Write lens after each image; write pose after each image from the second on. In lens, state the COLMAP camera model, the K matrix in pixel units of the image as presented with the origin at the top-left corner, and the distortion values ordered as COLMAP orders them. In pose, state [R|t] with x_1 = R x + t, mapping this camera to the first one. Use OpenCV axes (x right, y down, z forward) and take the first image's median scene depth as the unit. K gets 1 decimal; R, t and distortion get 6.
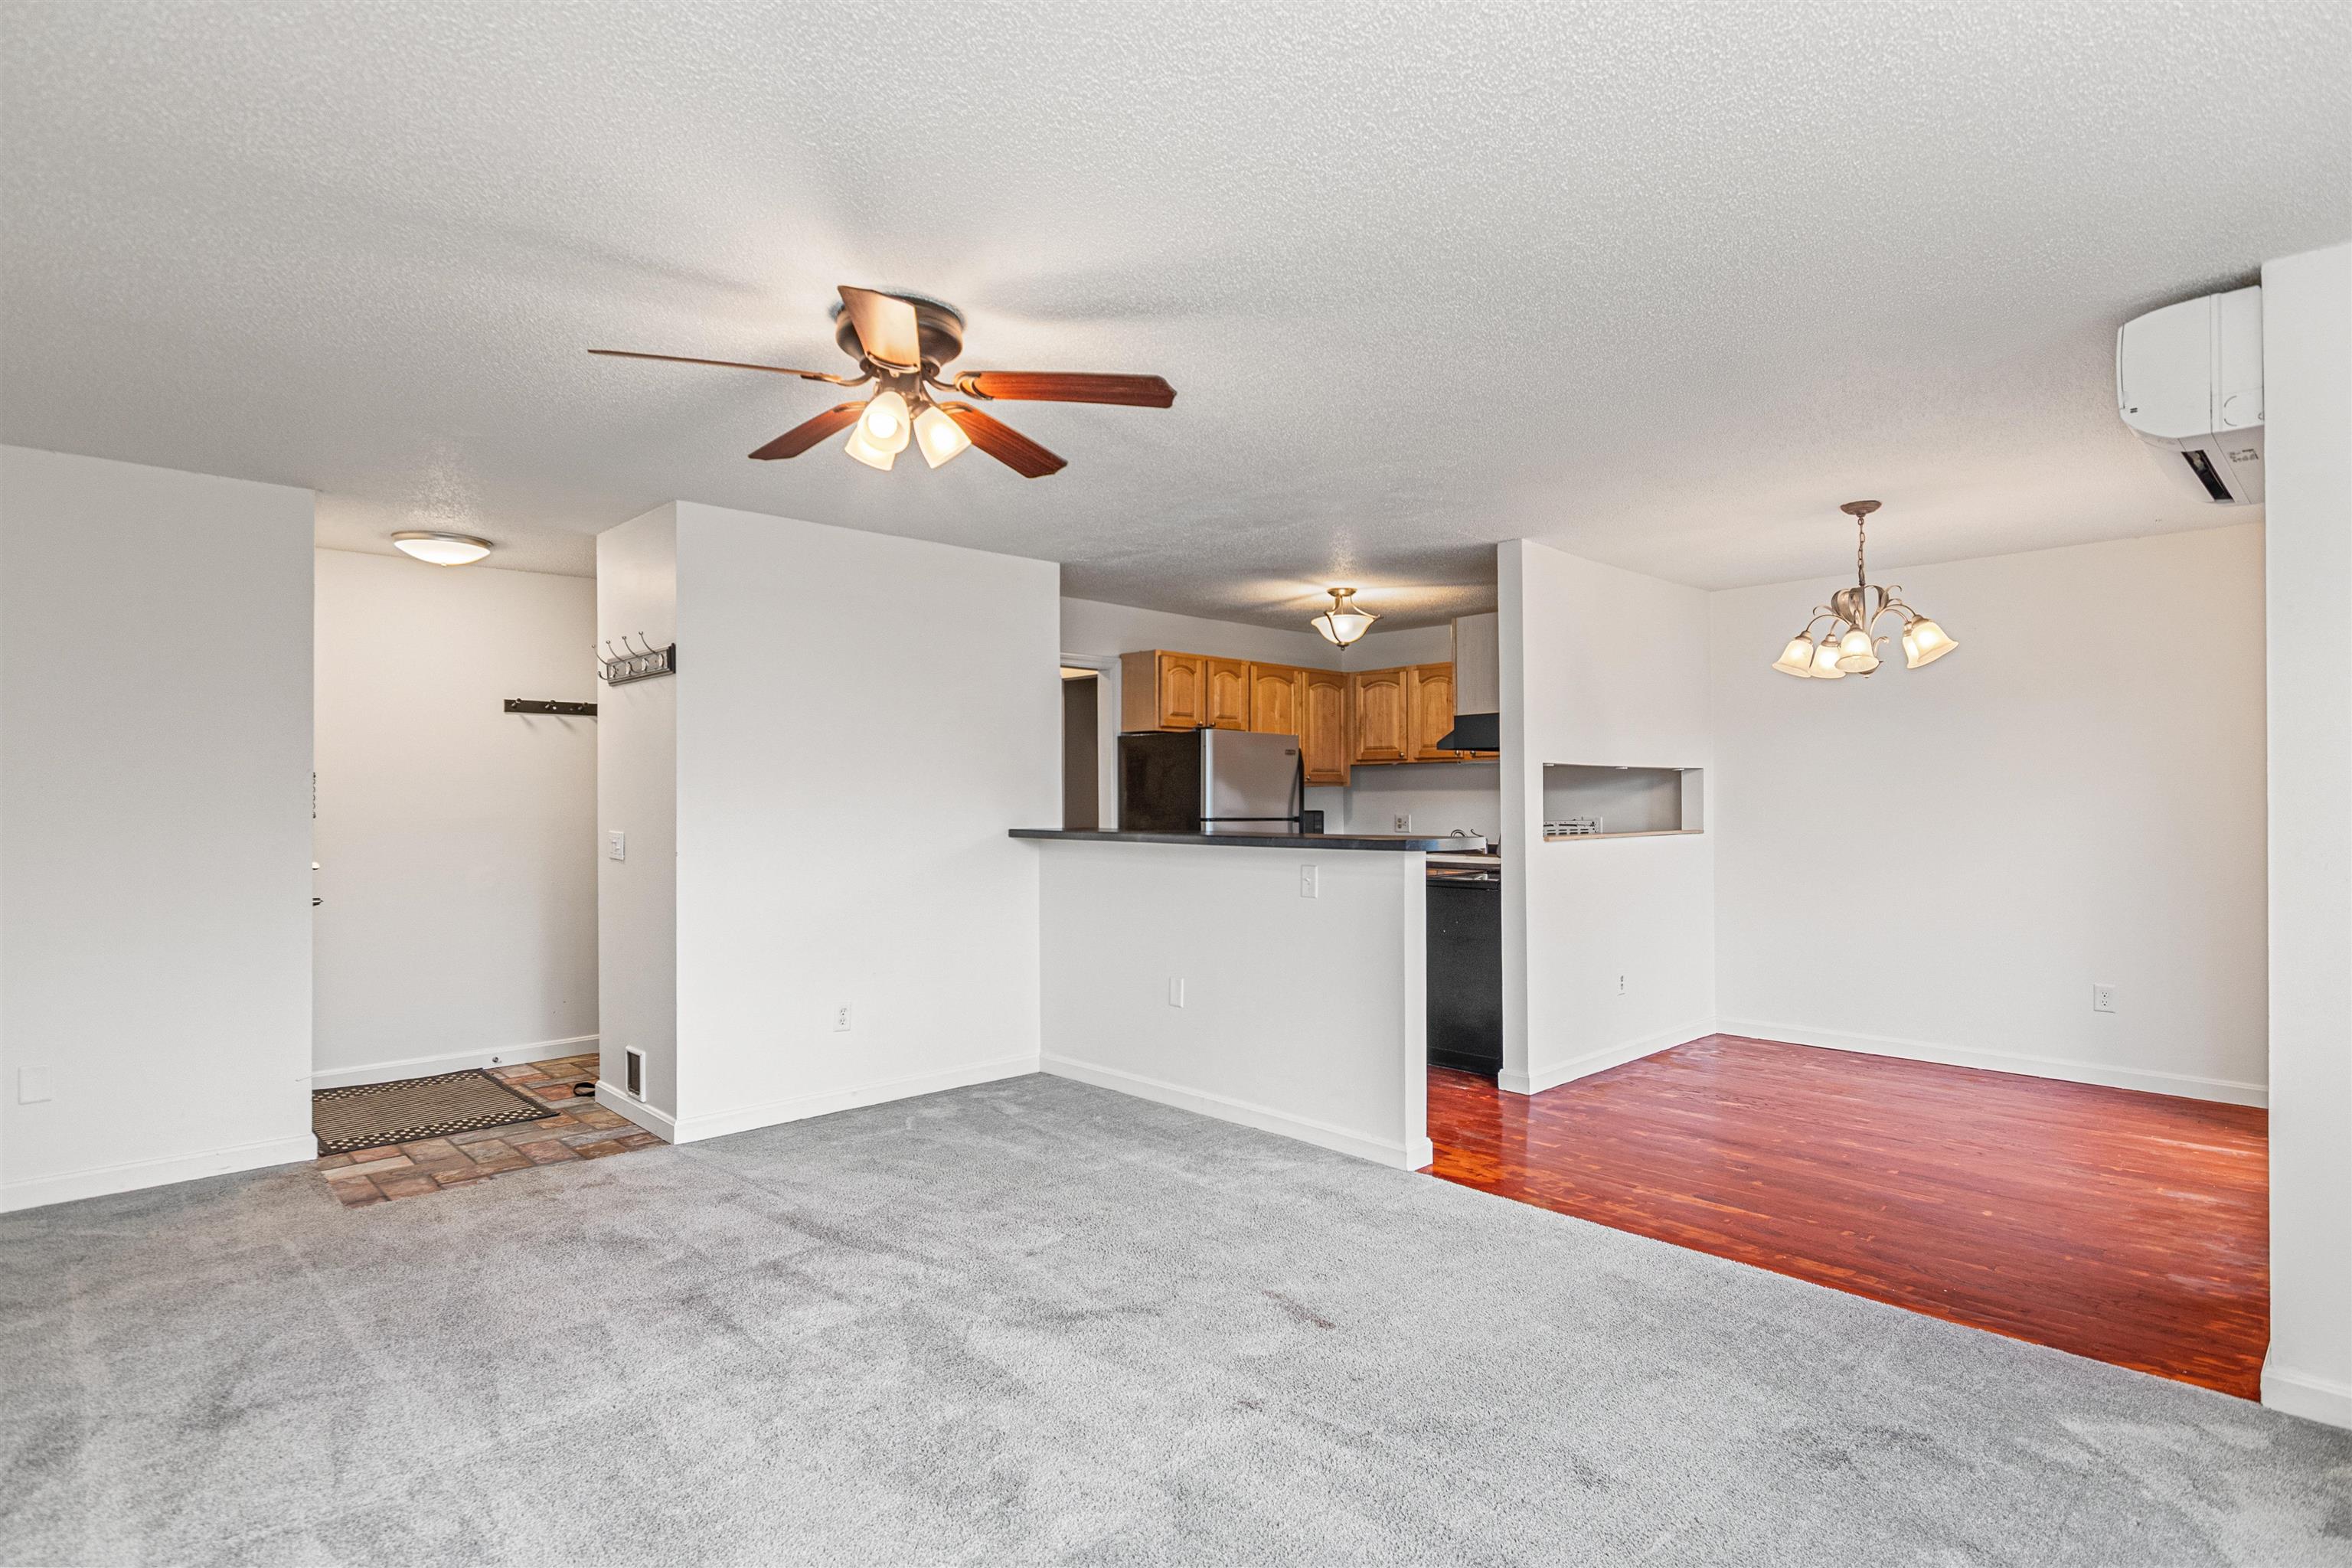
lens RADIAL K [[1164.6, 0, 1170.4], [0, 1164.6, 794.4], [0, 0, 1]] dist [-0.003925, -0.004545]
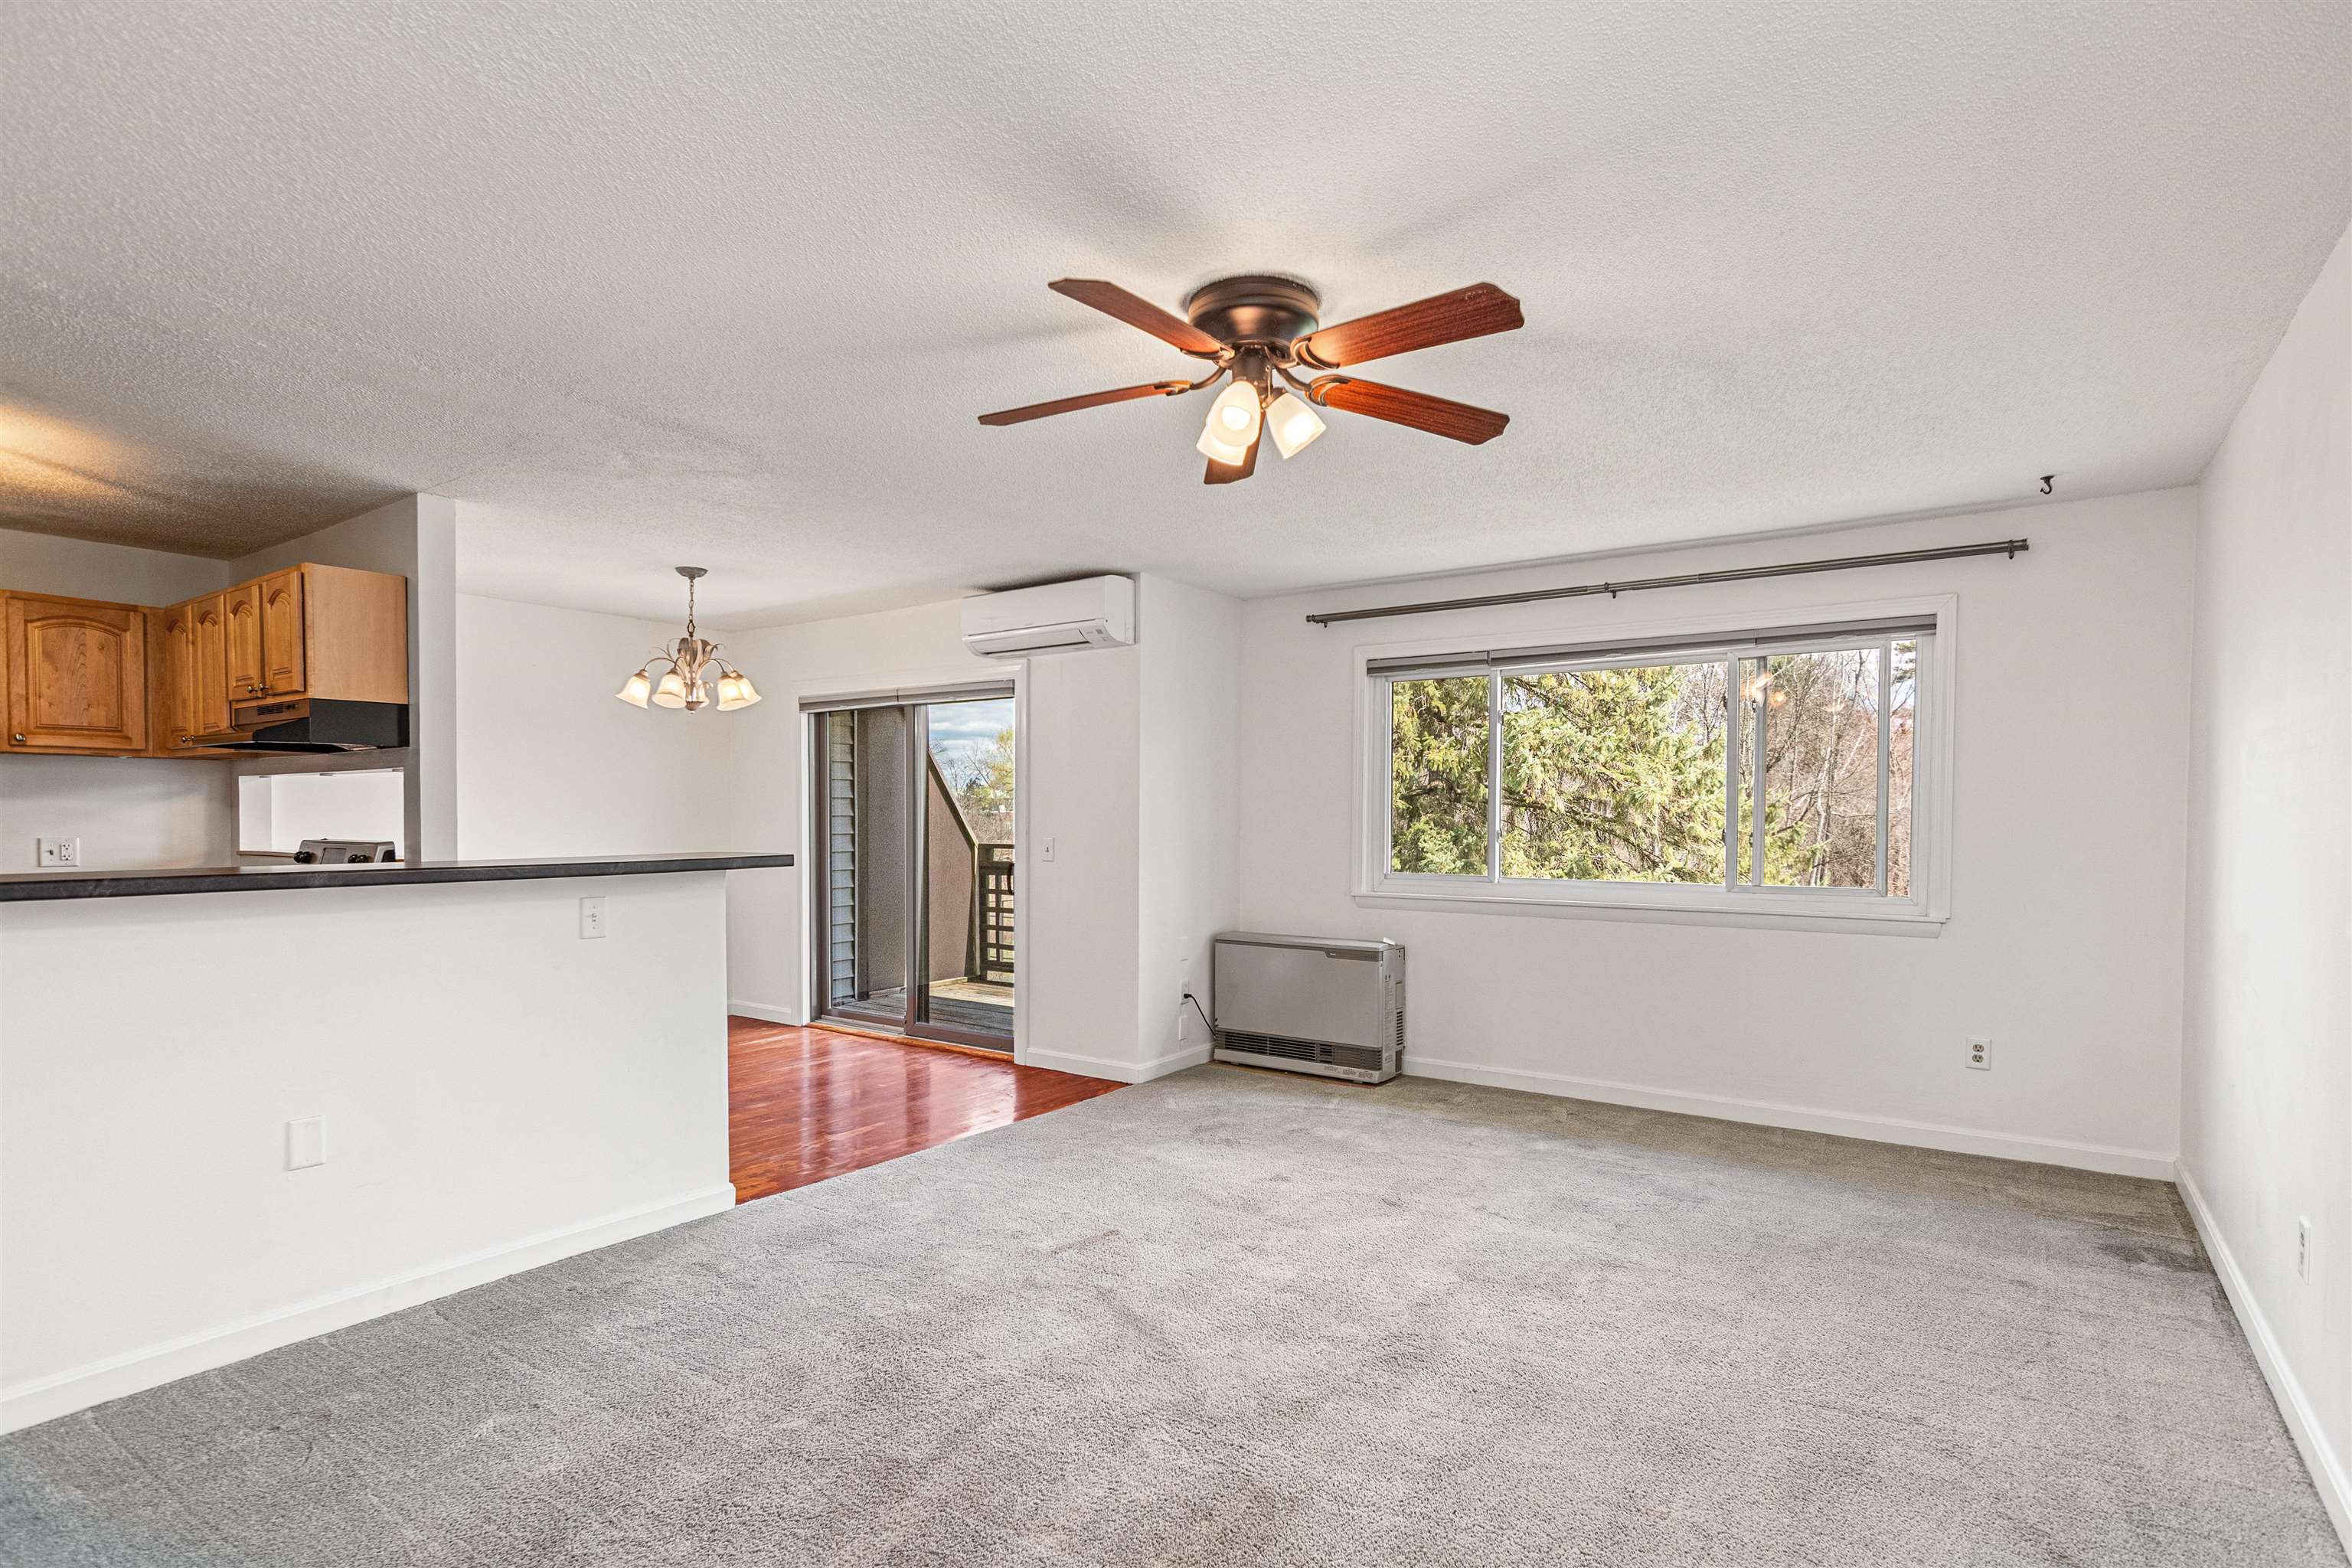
lens RADIAL K [[1156.7, 0, 1166.3], [0, 1156.7, 836.4], [0, 0, 1]] dist [-0.011281, 0.005884]
pose [[-0.206804, -0.018557, 0.978206, -0.615807], [-0.003839, 0.999828, 0.018156, 0.003729], [-0.978375, -0.000001, -0.206840, 0.695421]]
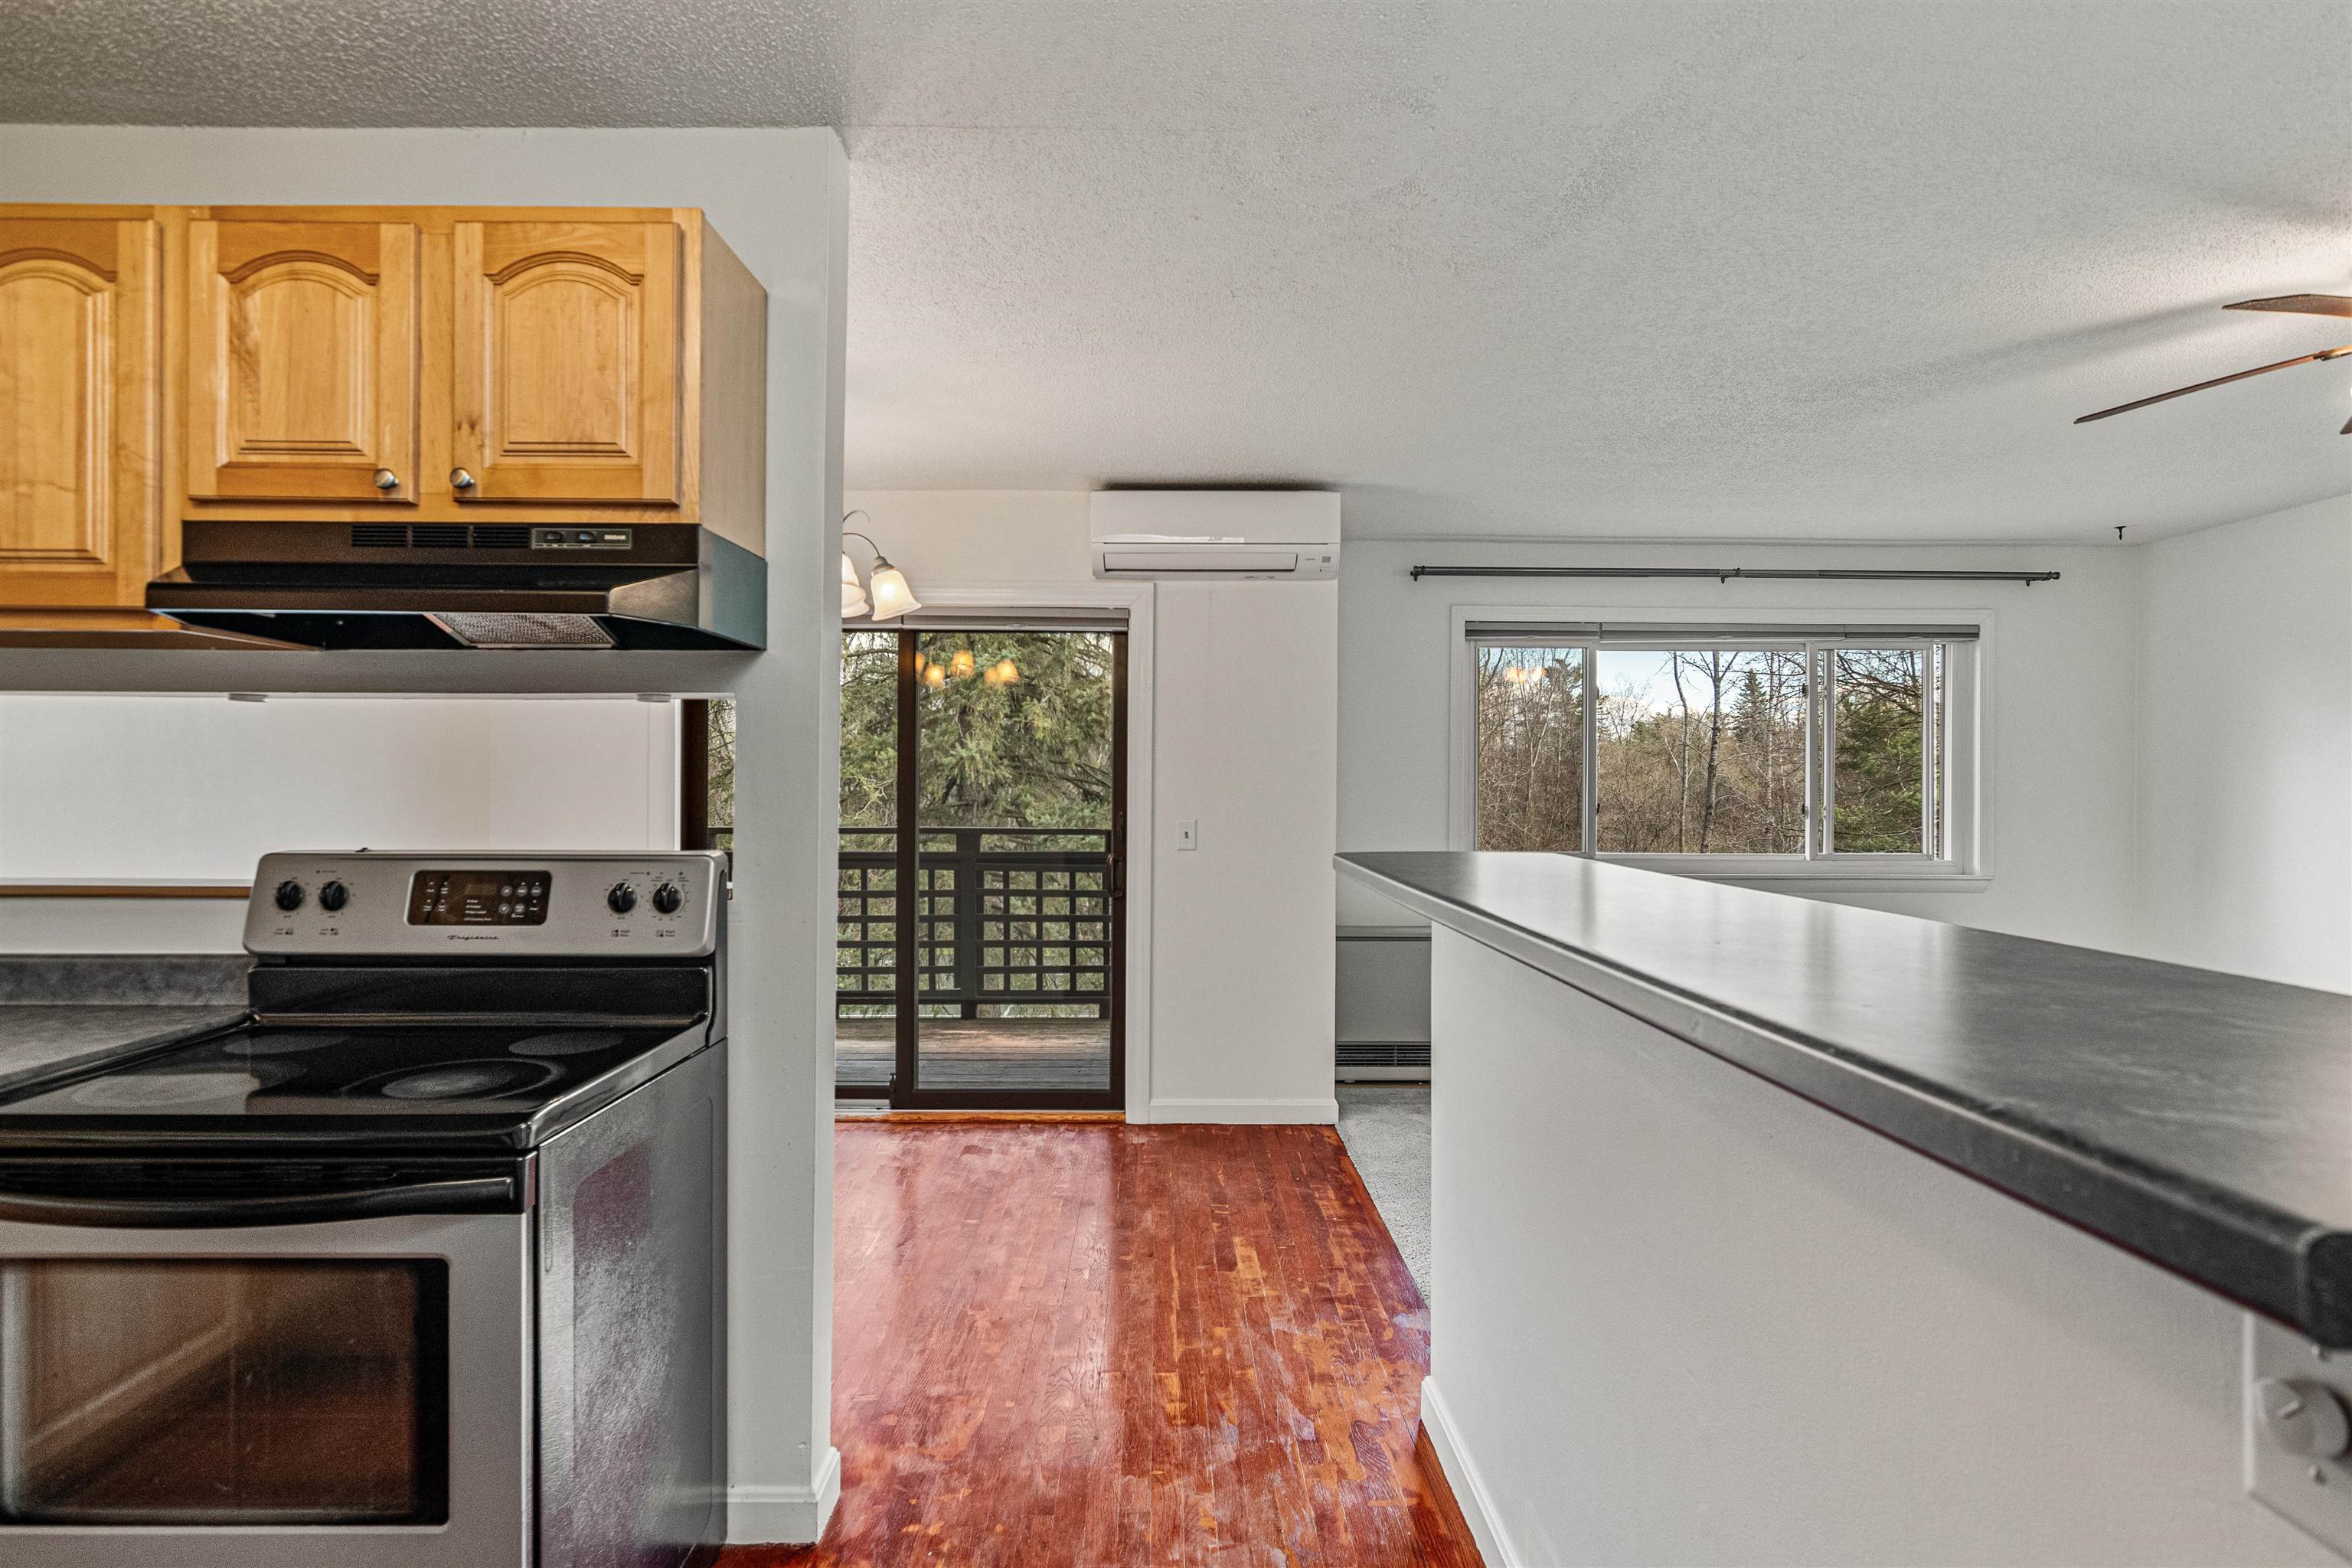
lens RADIAL K [[1217.7, 0, 1181.8], [0, 1217.7, 784.7], [0, 0, 1]] dist [-0.009171, 0.000737]
pose [[-0.742209, -0.001590, 0.670166, -0.077316], [-0.005084, 0.999982, -0.003259, 0.002811], [-0.670149, -0.005826, -0.742204, 1.267103]]
